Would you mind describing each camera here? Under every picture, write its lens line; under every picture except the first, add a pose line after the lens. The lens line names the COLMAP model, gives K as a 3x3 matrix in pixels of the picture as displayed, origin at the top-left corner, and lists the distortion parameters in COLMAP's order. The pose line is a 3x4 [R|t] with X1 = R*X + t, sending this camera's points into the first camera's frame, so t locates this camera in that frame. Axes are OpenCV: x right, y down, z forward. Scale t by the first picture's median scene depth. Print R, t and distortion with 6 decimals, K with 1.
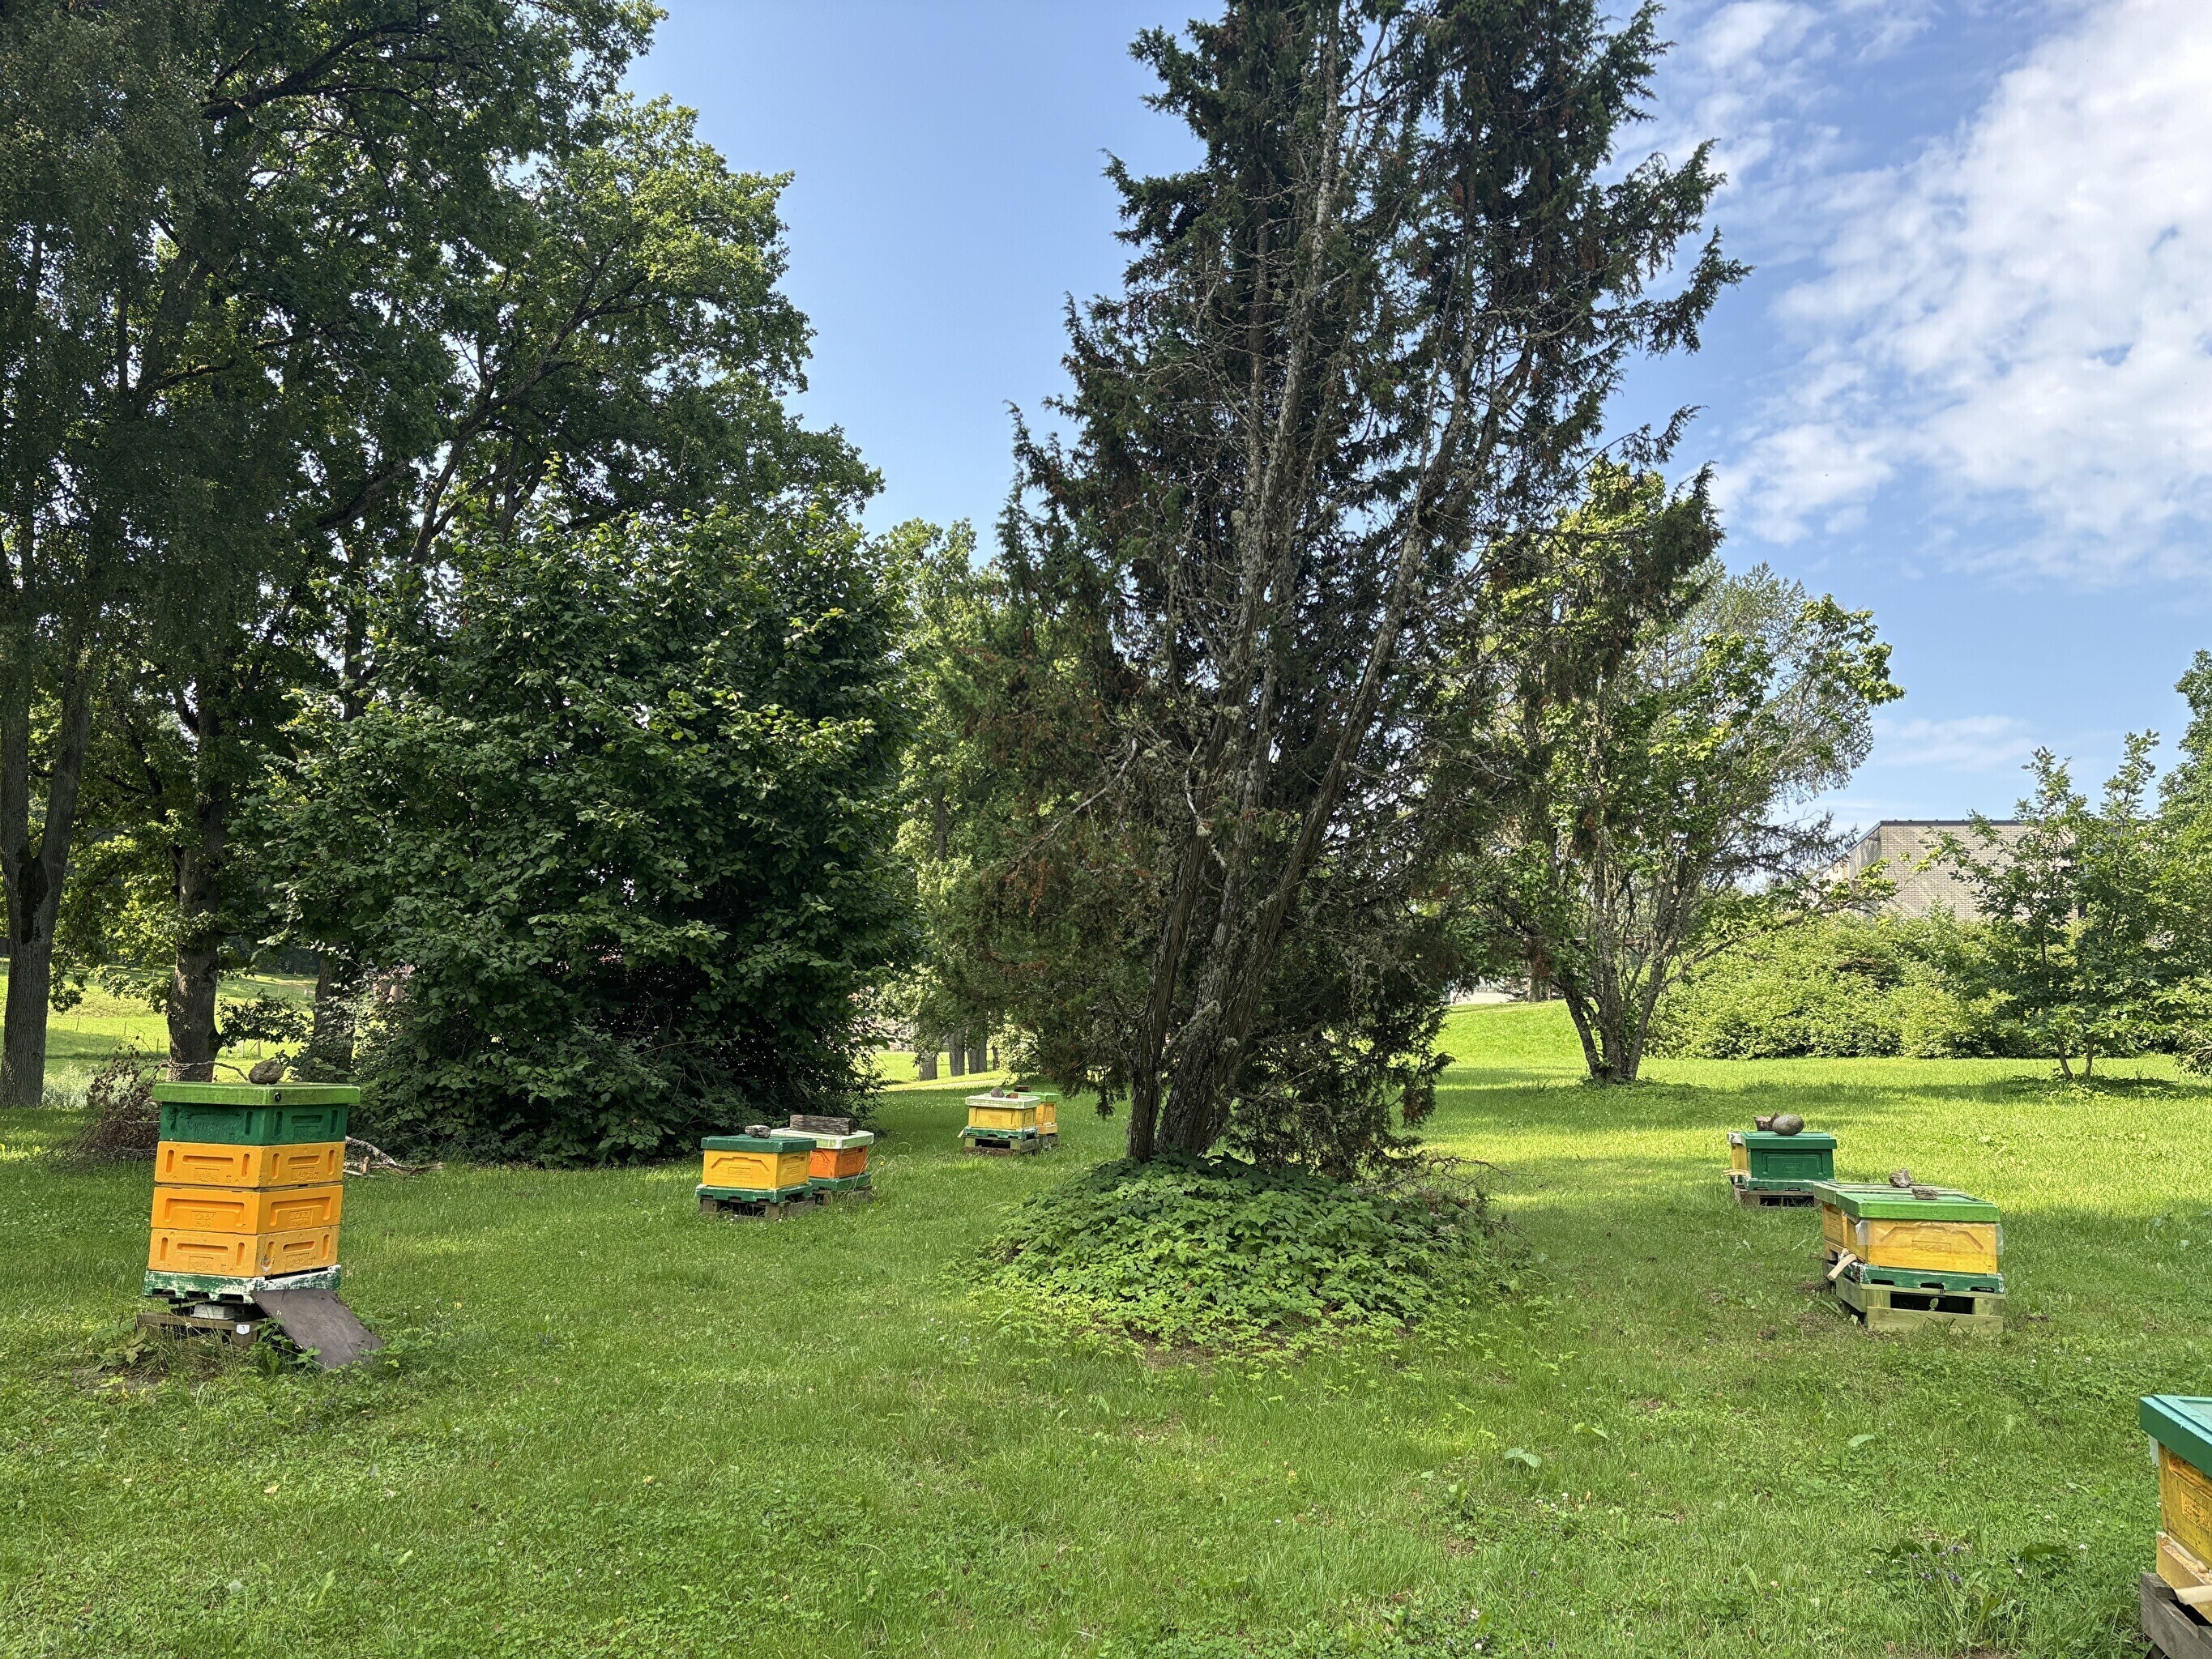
lens RADIAL K [[1646.0, 0, 1126.7], [0, 1646.0, 890.7], [0, 0, 1]] dist [0.027950, 0.007907]
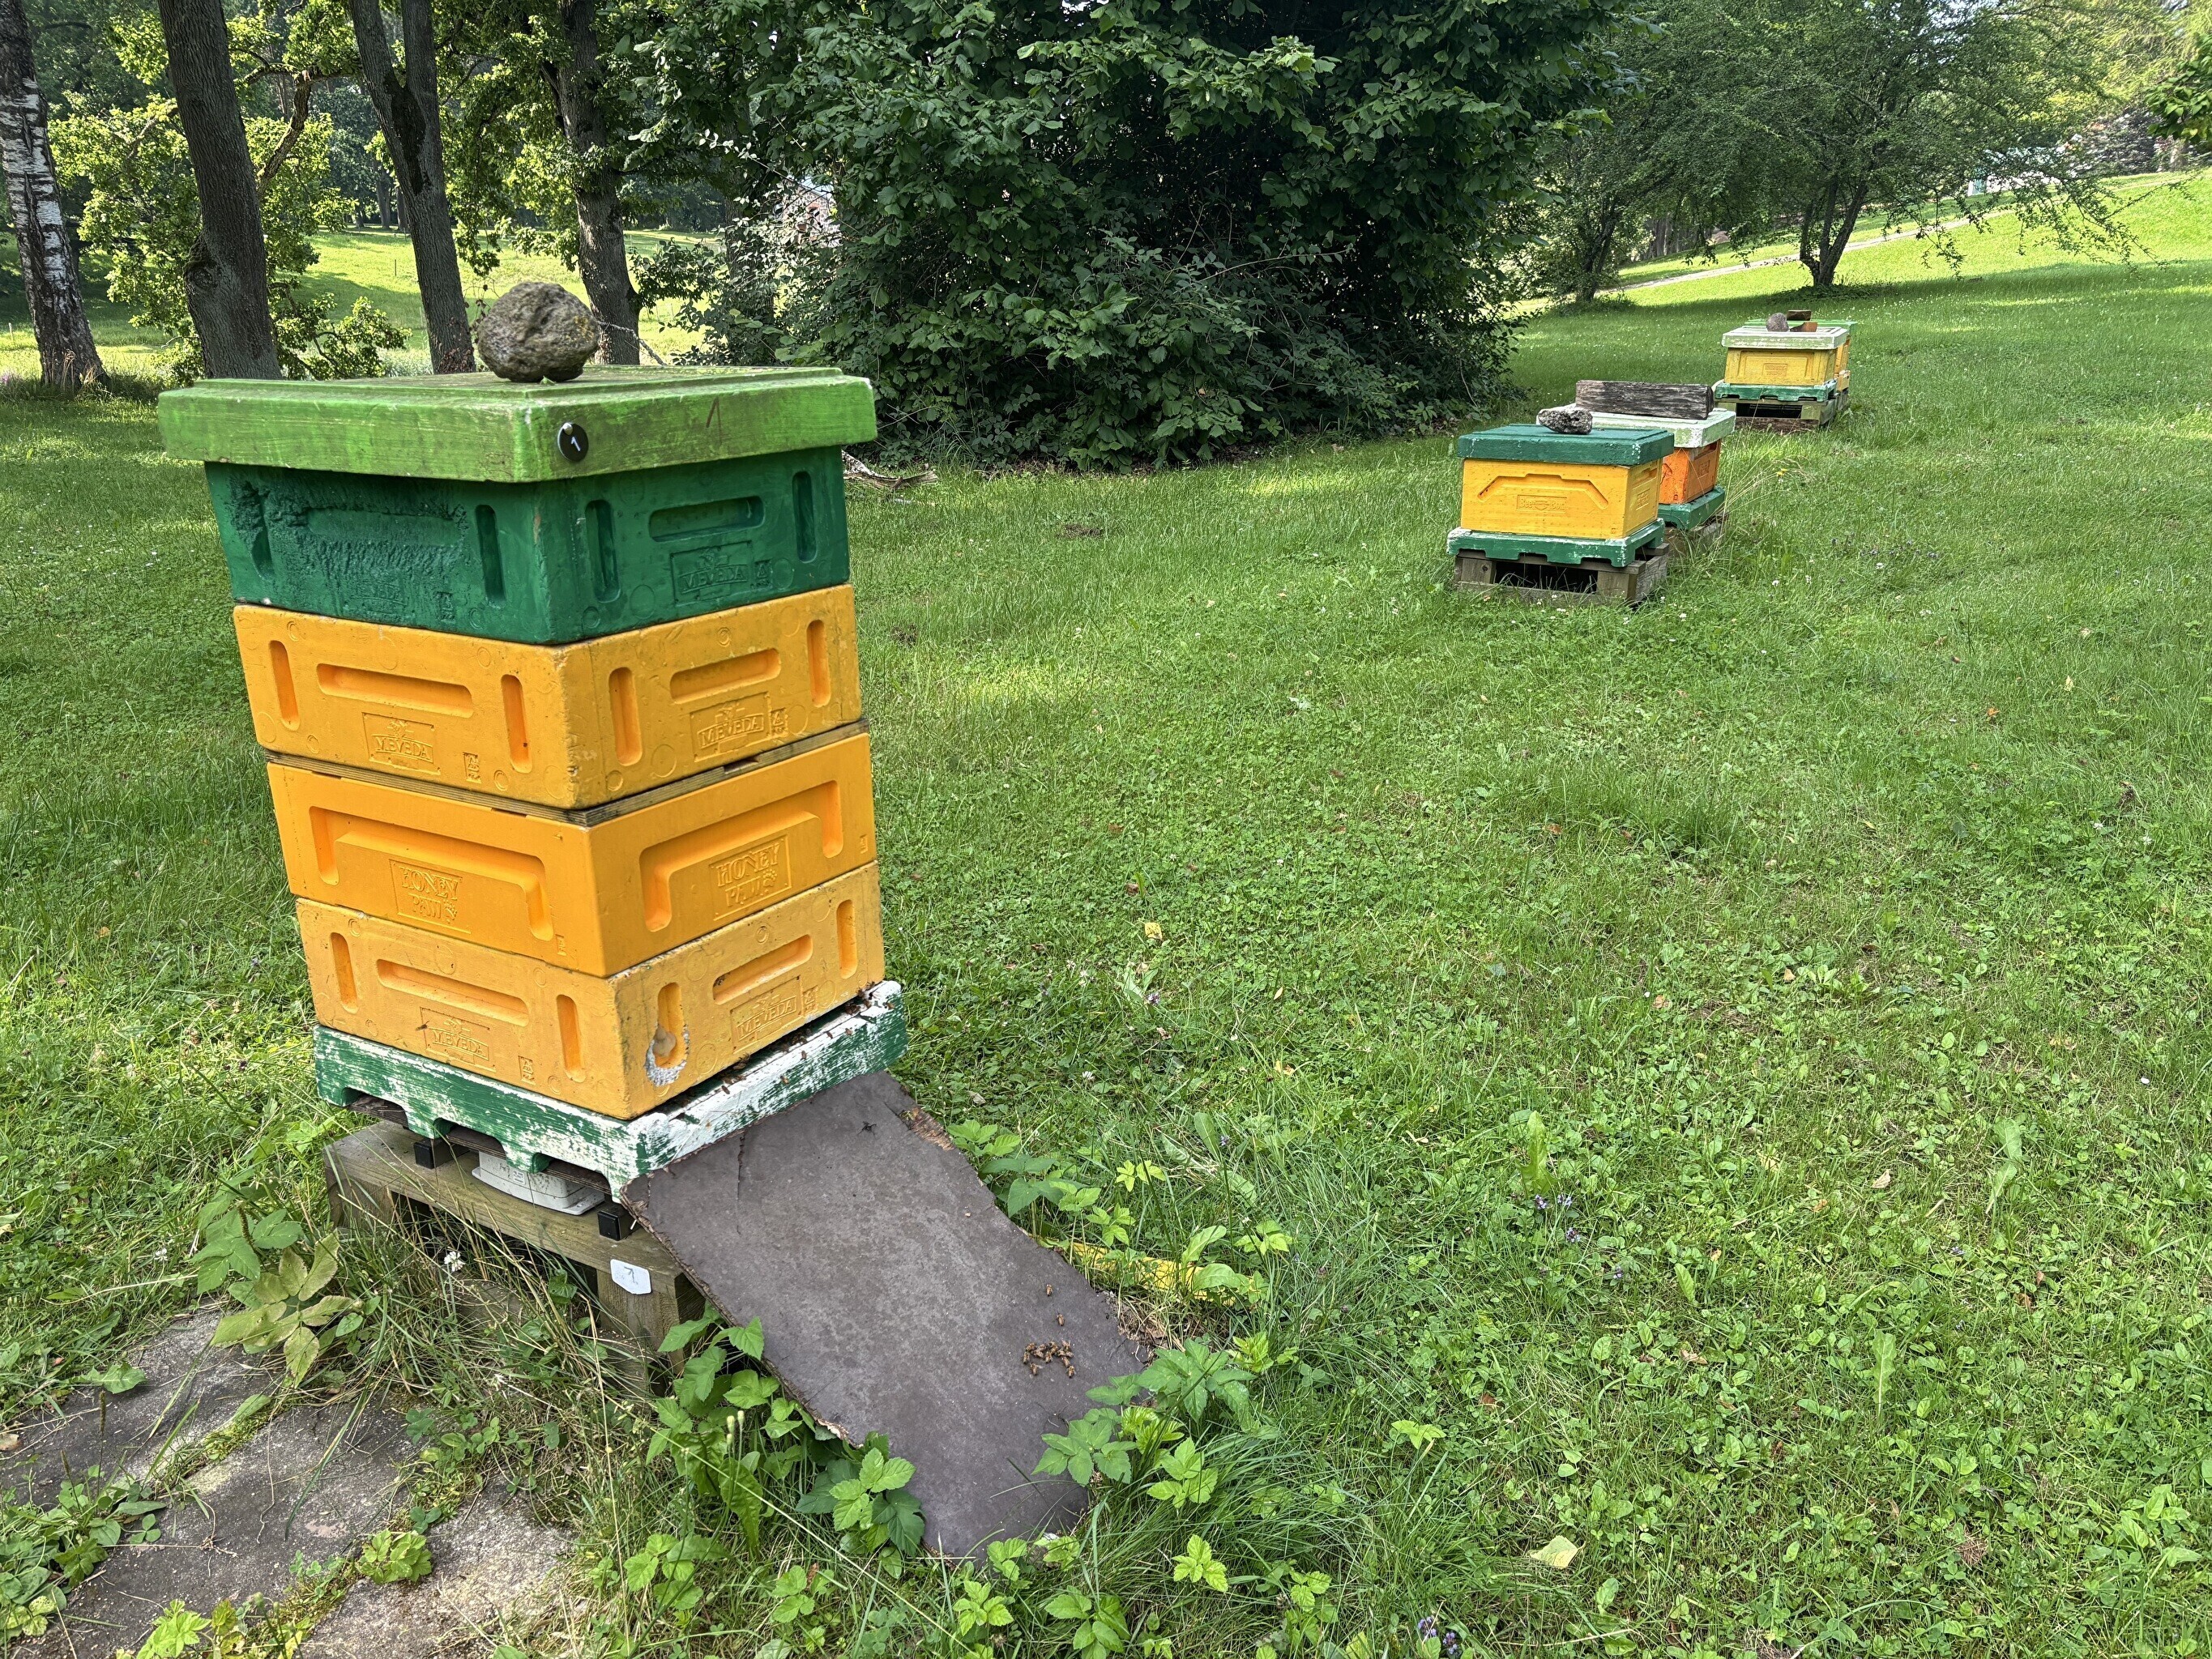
lens RADIAL K [[1669.6, 0, 1135.6], [0, 1669.6, 825.4], [0, 0, 1]] dist [0.025807, -0.046233]
pose [[0.972624, 0.025760, -0.230953, -0.092723], [0.068402, 0.918074, 0.390462, 0.021429], [0.222091, -0.395570, 0.891179, 0.192191]]
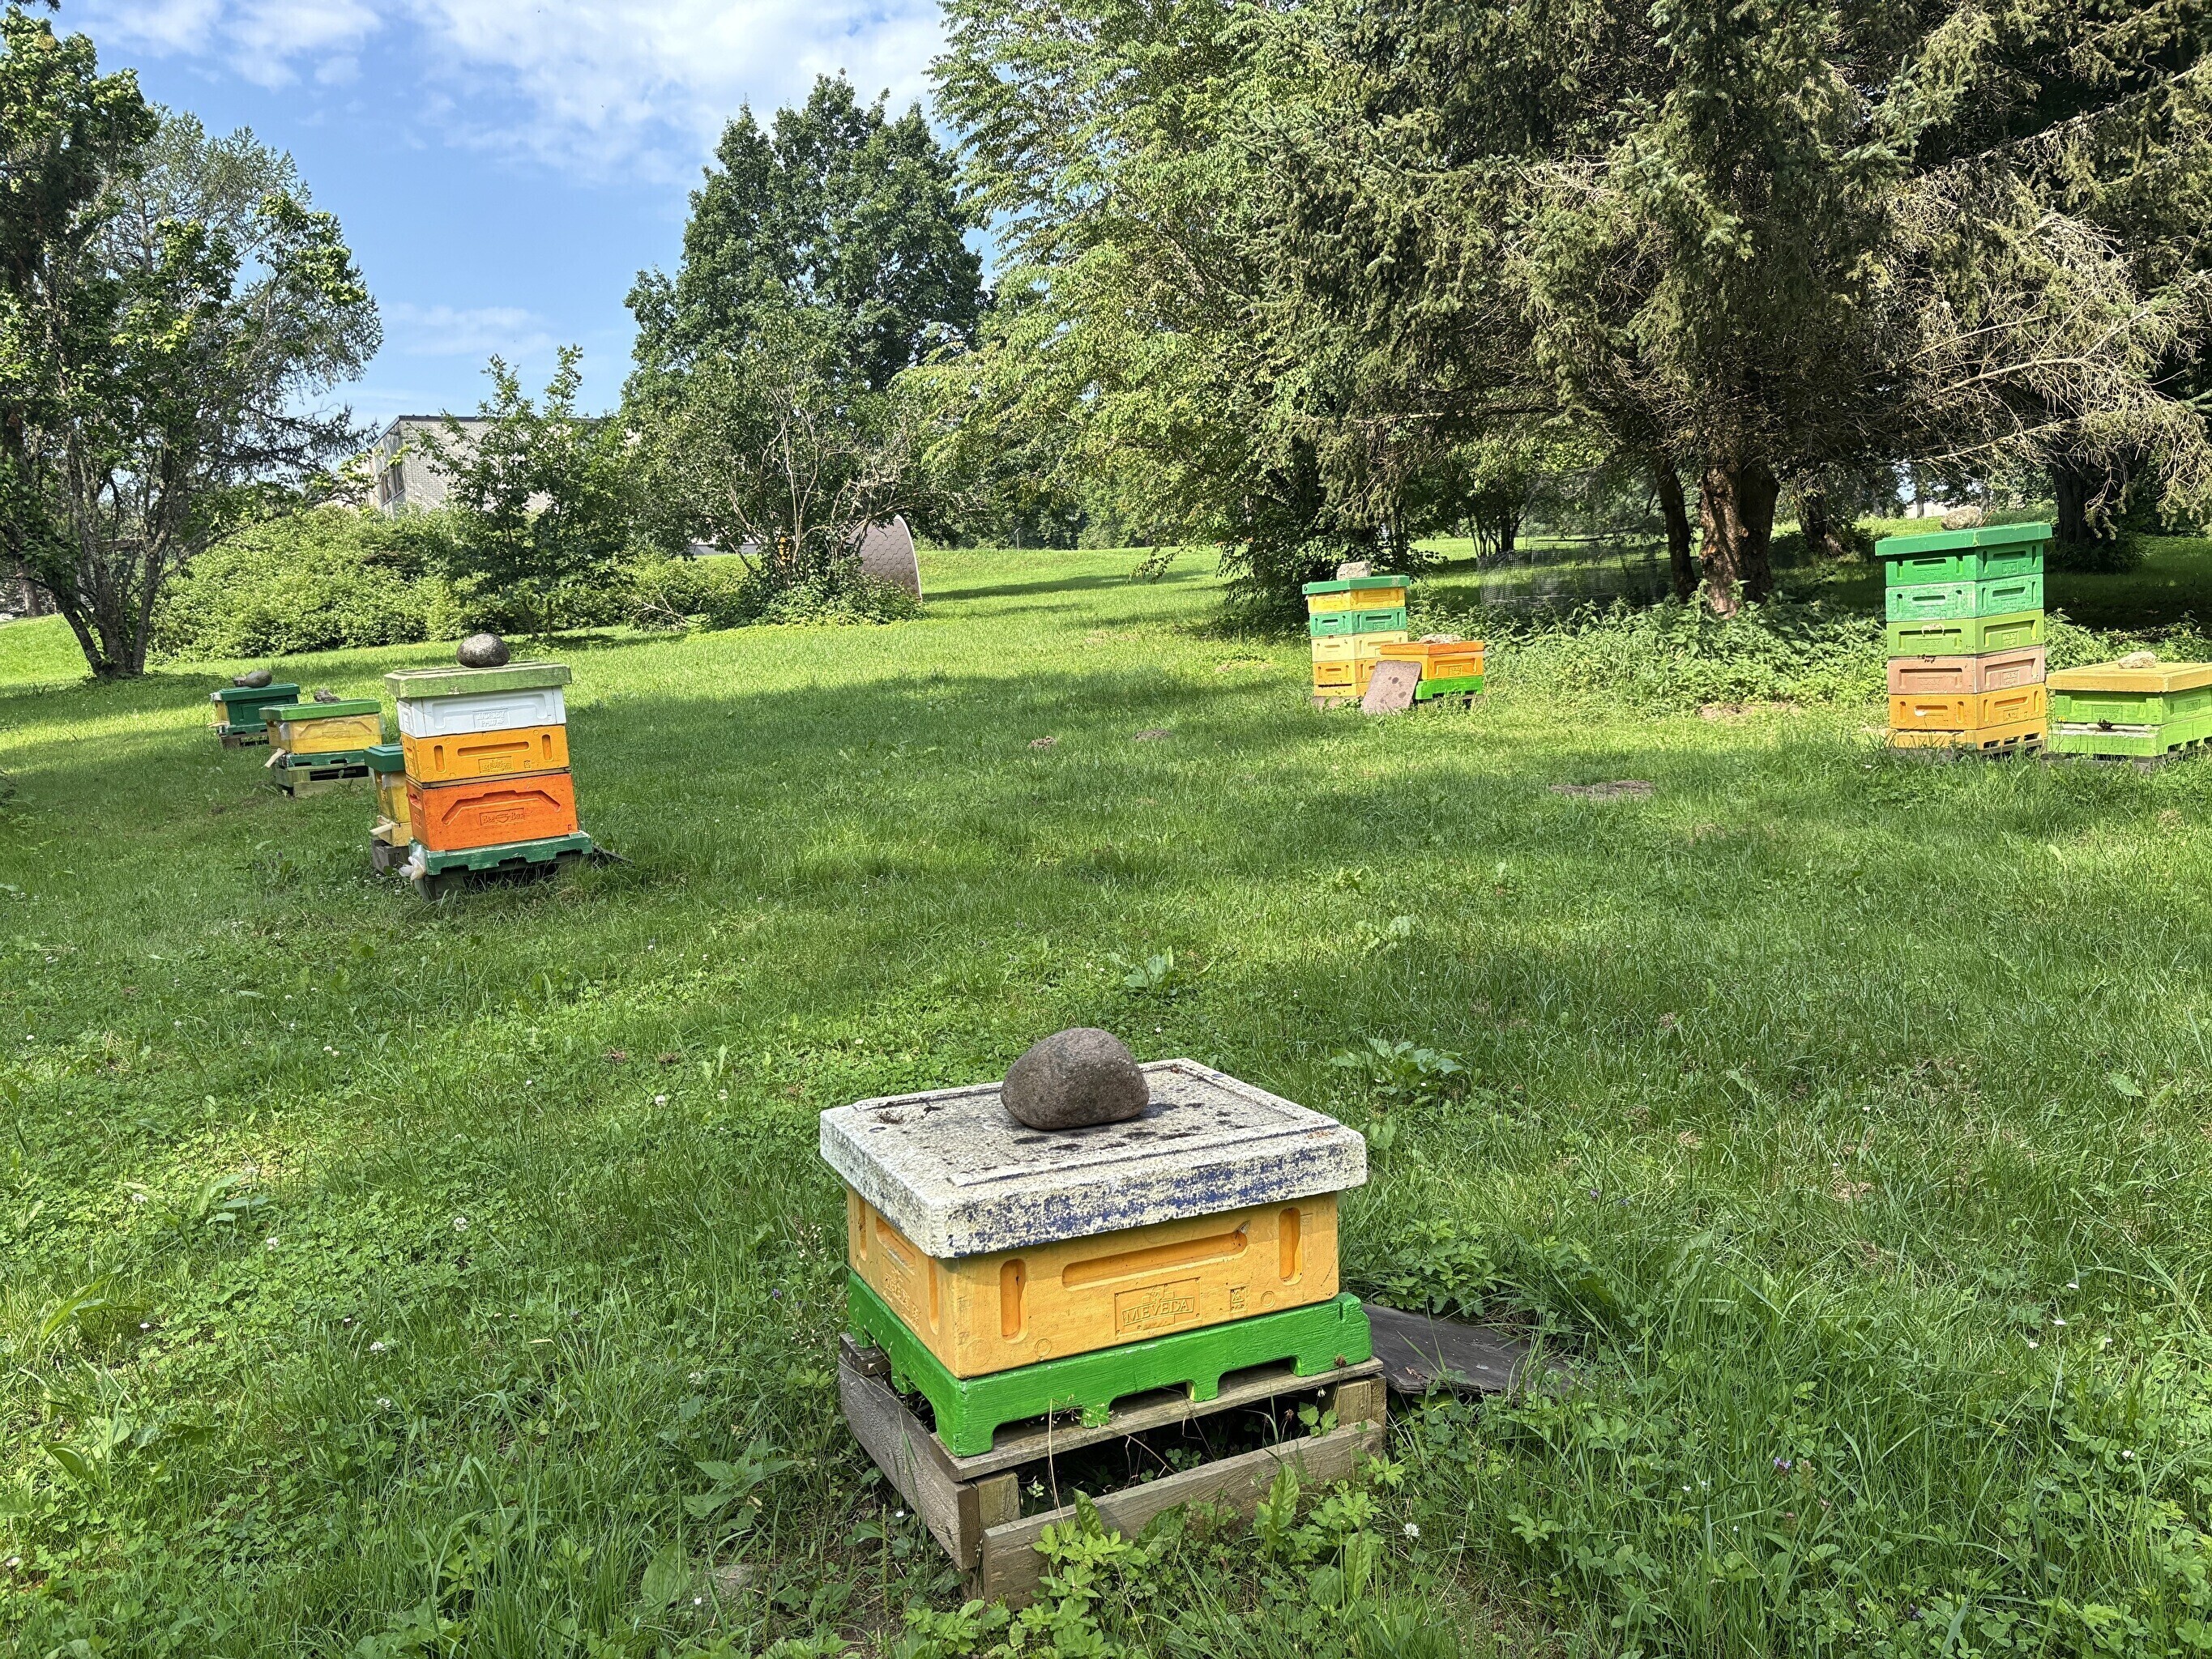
lens RADIAL K [[1661.2, 0, 1113.3], [0, 1661.2, 830.8], [0, 0, 1]] dist [0.069440, -0.079855]
pose [[0.692494, -0.157885, 0.703935, -0.024725], [0.013942, 0.978505, 0.205752, 0.003265], [-0.721289, -0.132668, 0.679810, -0.149986]]
